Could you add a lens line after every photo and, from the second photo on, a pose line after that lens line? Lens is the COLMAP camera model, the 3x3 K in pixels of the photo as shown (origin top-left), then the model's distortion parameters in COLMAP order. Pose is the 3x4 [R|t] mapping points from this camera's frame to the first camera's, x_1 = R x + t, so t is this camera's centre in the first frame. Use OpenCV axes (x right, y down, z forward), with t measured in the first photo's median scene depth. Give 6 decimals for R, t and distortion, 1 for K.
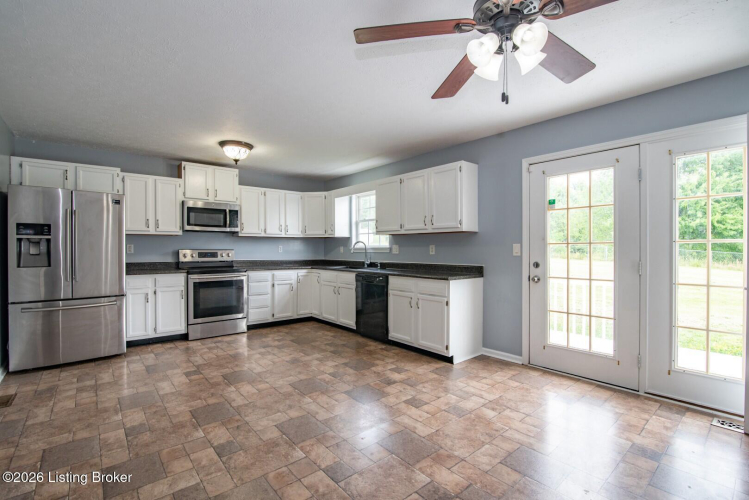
lens RADIAL K [[342.6, 0, 372.1], [0, 342.6, 251.6], [0, 0, 1]] dist [-0.019370, -0.000458]
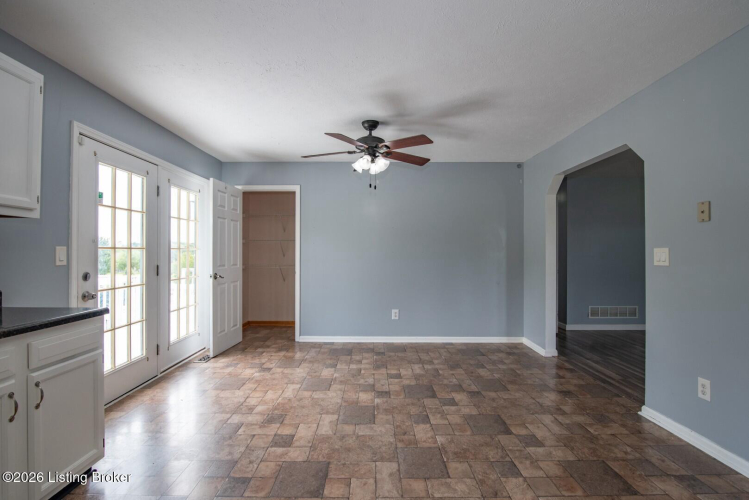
lens RADIAL K [[342.6, 0, 372.1], [0, 342.6, 251.6], [0, 0, 1]] dist [-0.019370, -0.000458]
pose [[-0.766718, 0.004196, 0.641971, -0.378001], [0.004945, 0.999988, -0.000629, -0.009016], [-0.641965, 0.002692, -0.766729, 0.990128]]
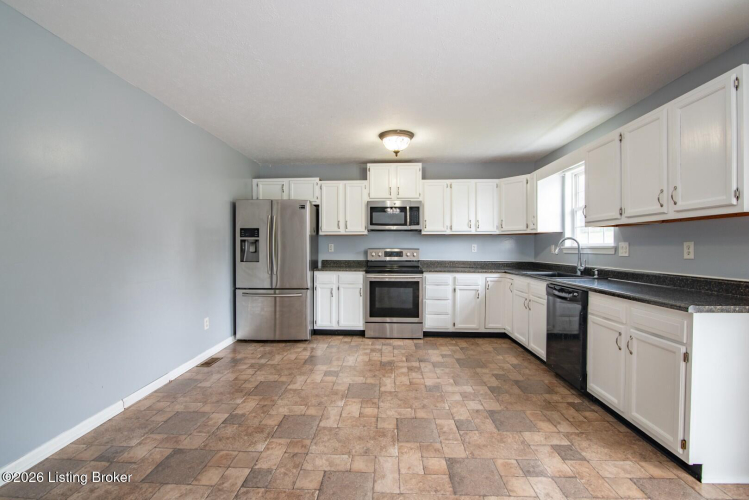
lens RADIAL K [[342.6, 0, 372.1], [0, 342.6, 251.6], [0, 0, 1]] dist [-0.019370, -0.000458]
pose [[0.734902, 0.008512, -0.678119, 0.187467], [-0.007077, 0.999963, 0.004883, -0.002502], [0.678136, 0.001211, 0.734935, 0.284179]]
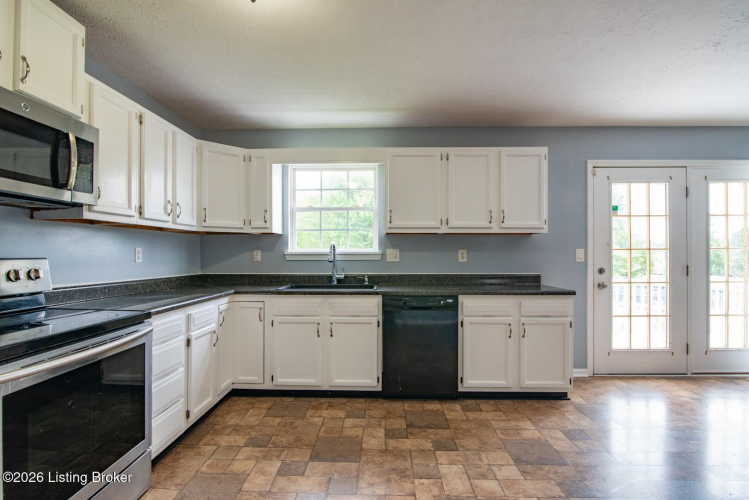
lens RADIAL K [[342.6, 0, 372.1], [0, 342.6, 251.6], [0, 0, 1]] dist [-0.019370, -0.000458]
pose [[0.668663, 0.003234, 0.743558, -0.579844], [0.006003, 0.999934, -0.009747, -0.009145], [-0.743541, 0.010981, 0.668600, 0.715269]]
